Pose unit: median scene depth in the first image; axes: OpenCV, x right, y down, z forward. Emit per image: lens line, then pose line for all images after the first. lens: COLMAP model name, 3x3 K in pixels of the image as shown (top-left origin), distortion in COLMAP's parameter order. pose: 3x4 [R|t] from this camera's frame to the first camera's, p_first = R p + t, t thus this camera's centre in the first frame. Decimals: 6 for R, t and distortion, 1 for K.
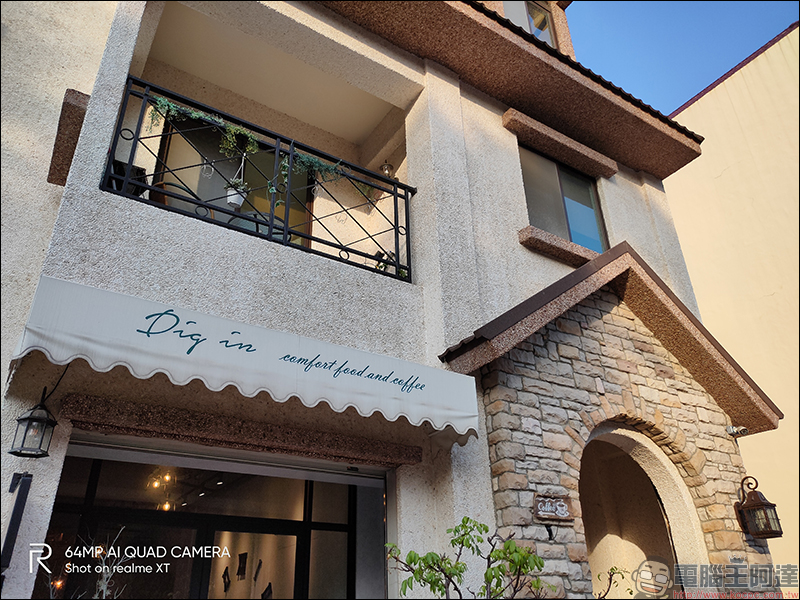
lens RADIAL K [[625.7, 0, 400.9], [0, 625.7, 288.3], [0, 0, 1]] dist [0.031091, -0.005774]
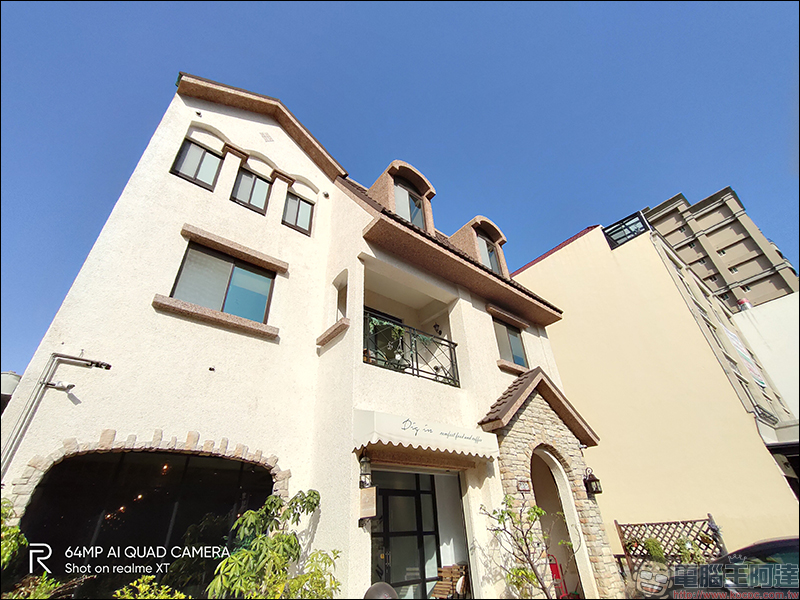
lens RADIAL K [[364.5, 0, 401.1], [0, 364.5, 303.6], [0, 0, 1]] dist [0.003179, 0.000152]
pose [[0.994111, 0.040778, 0.100405, -0.375524], [-0.033667, 0.996870, -0.071528, -0.231217], [-0.103008, 0.067727, 0.992372, -0.409745]]
